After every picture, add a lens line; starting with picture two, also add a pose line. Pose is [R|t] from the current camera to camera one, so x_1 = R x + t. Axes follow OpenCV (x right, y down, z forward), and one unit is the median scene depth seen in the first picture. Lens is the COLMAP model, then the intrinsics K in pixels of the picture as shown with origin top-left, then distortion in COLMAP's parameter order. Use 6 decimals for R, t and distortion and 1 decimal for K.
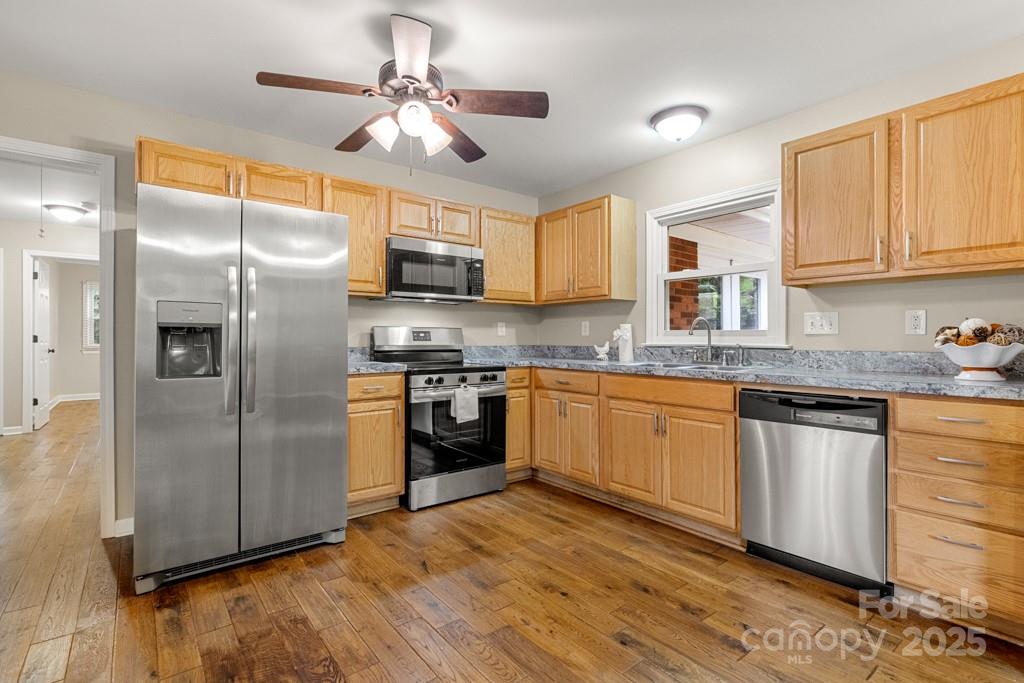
lens RADIAL K [[479.4, 0, 508.9], [0, 479.4, 337.7], [0, 0, 1]] dist [-0.003794, -0.000479]
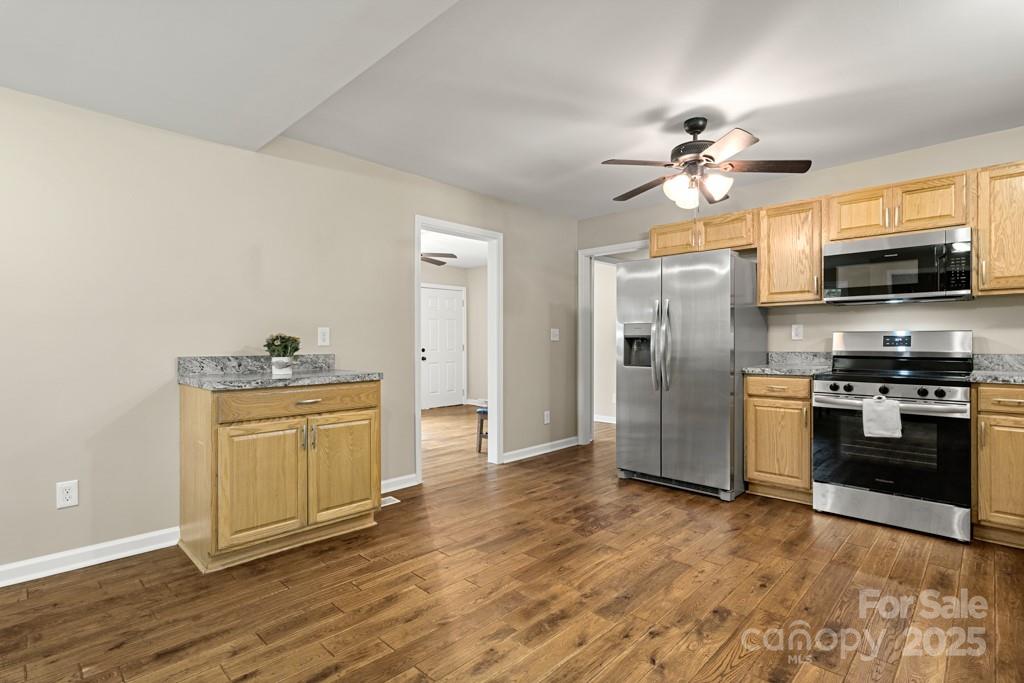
lens RADIAL K [[504.5, 0, 512.0], [0, 504.5, 341.5], [0, 0, 1]] dist [-0.001990, -0.000331]
pose [[0.135808, -0.001491, -0.990734, 0.944080], [0.004862, 0.999988, -0.000839, -0.007345], [0.990723, -0.004703, 0.135813, 0.244888]]
